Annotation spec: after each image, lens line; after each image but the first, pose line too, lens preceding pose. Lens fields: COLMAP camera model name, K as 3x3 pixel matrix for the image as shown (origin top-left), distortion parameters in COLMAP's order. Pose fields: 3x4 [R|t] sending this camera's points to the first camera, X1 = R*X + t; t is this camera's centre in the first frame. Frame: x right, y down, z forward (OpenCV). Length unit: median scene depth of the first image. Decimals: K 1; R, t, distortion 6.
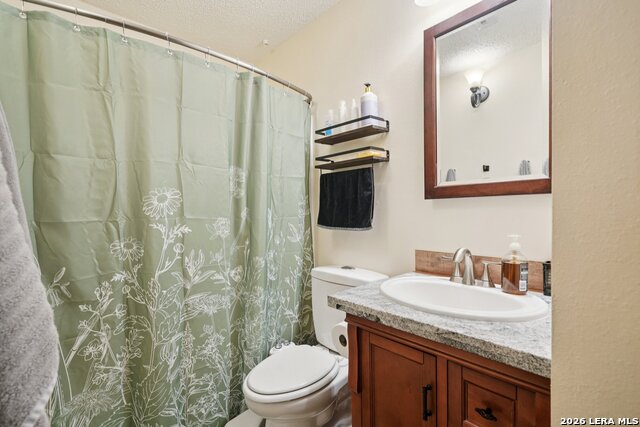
lens RADIAL K [[302.3, 0, 318.3], [0, 302.3, 213.0], [0, 0, 1]] dist [-0.001411, 0.000318]
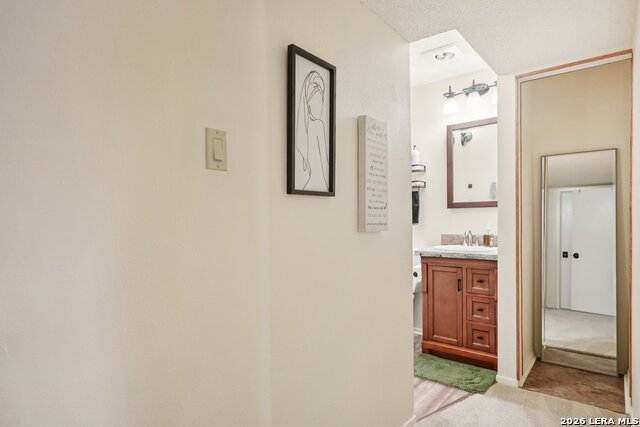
lens RADIAL K [[364.2, 0, 321.1], [0, 364.2, 215.0], [0, 0, 1]] dist [-0.000888, -0.000250]
pose [[0.989319, 0.001924, 0.145753, -0.881697], [-0.000557, 0.999955, -0.009422, 0.022473], [-0.145765, 0.009240, 0.989276, -1.353132]]
